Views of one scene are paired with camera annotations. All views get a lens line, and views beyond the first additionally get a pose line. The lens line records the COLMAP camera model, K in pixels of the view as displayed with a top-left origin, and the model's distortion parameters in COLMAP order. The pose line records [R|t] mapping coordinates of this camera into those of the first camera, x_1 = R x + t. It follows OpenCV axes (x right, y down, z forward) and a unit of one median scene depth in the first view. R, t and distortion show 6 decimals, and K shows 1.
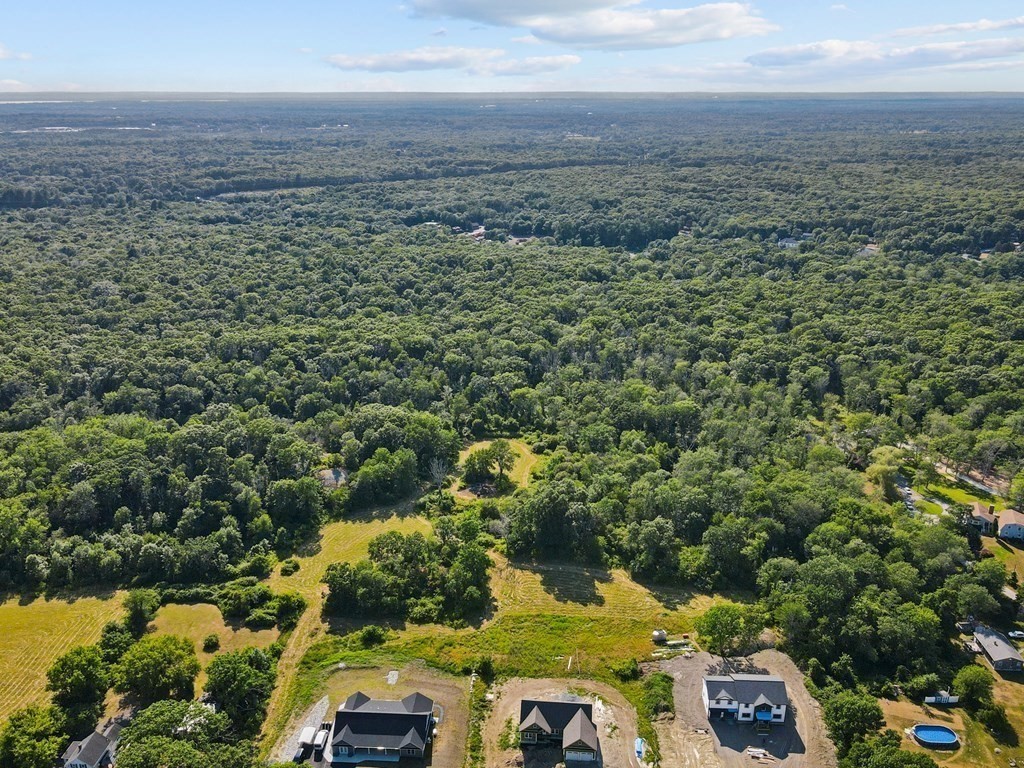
lens RADIAL K [[789.9, 0, 519.6], [0, 789.9, 383.8], [0, 0, 1]] dist [0.008505, 0.010176]
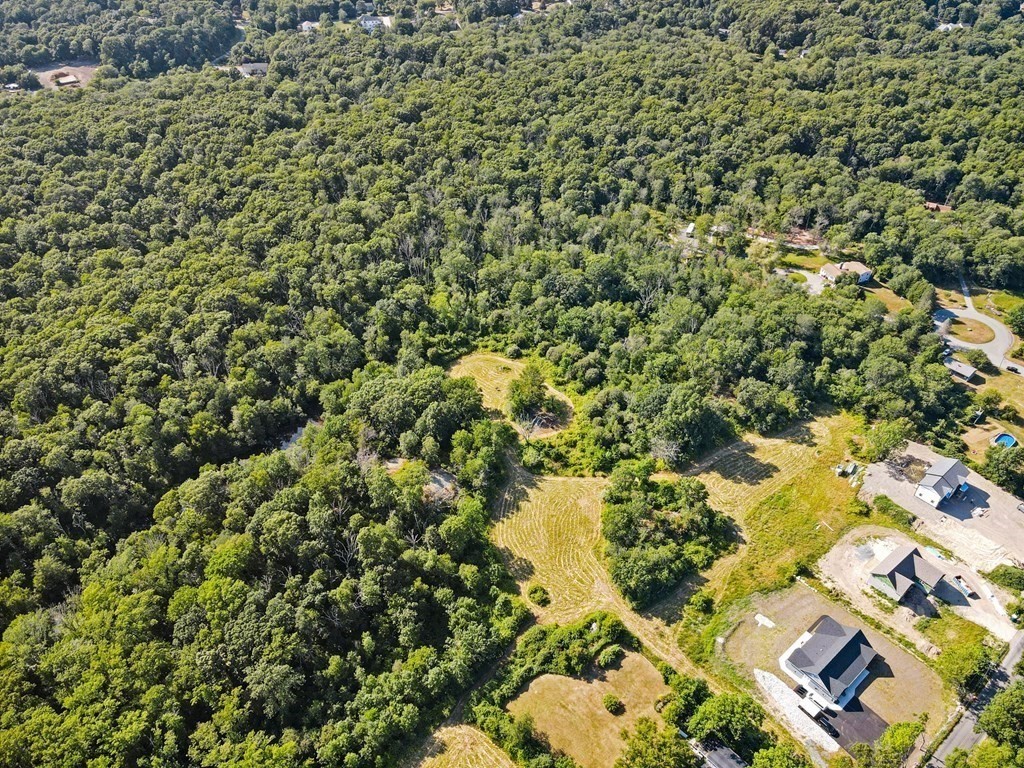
lens RADIAL K [[758.2, 0, 517.9], [0, 758.2, 376.6], [0, 0, 1]] dist [0.015241, 0.003681]
pose [[0.726202, -0.433142, 0.533872, -0.662266], [0.240555, 0.887566, 0.392885, -0.355700], [-0.644022, -0.156889, 0.748747, 0.361106]]
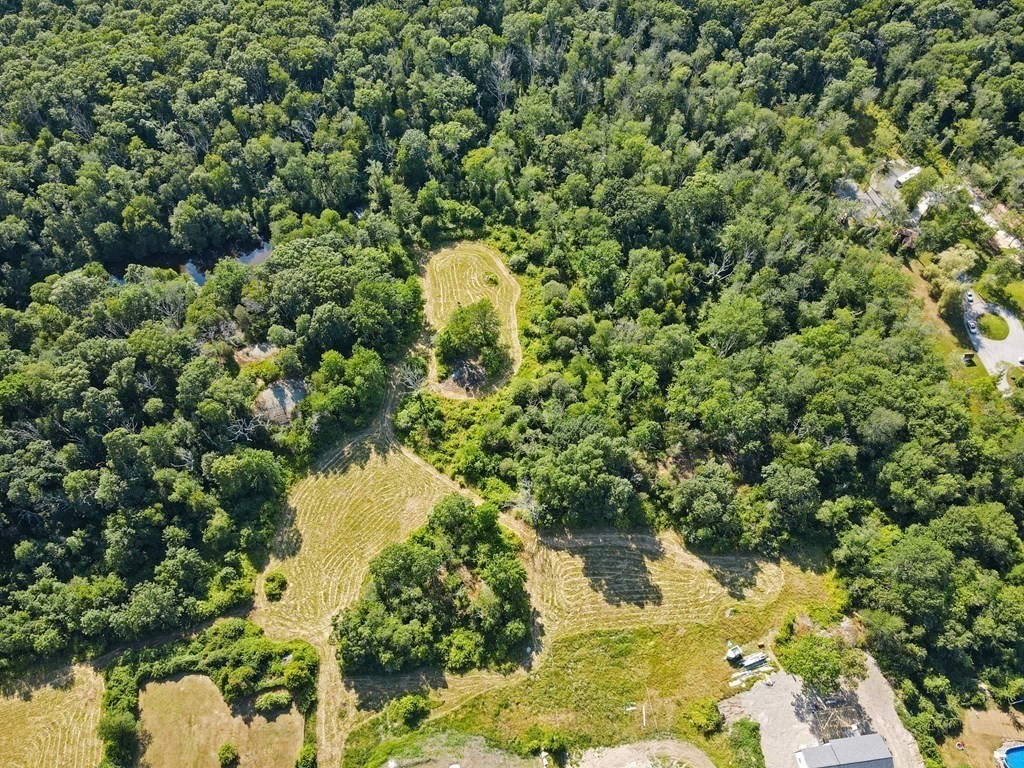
lens RADIAL K [[752.4, 0, 517.5], [0, 752.4, 383.4], [0, 0, 1]] dist [0.014281, 0.005708]
pose [[0.984935, -0.151620, 0.083153, -0.074198], [0.065379, 0.771672, 0.632652, -0.393750], [-0.160089, -0.617685, 0.769959, 0.473329]]
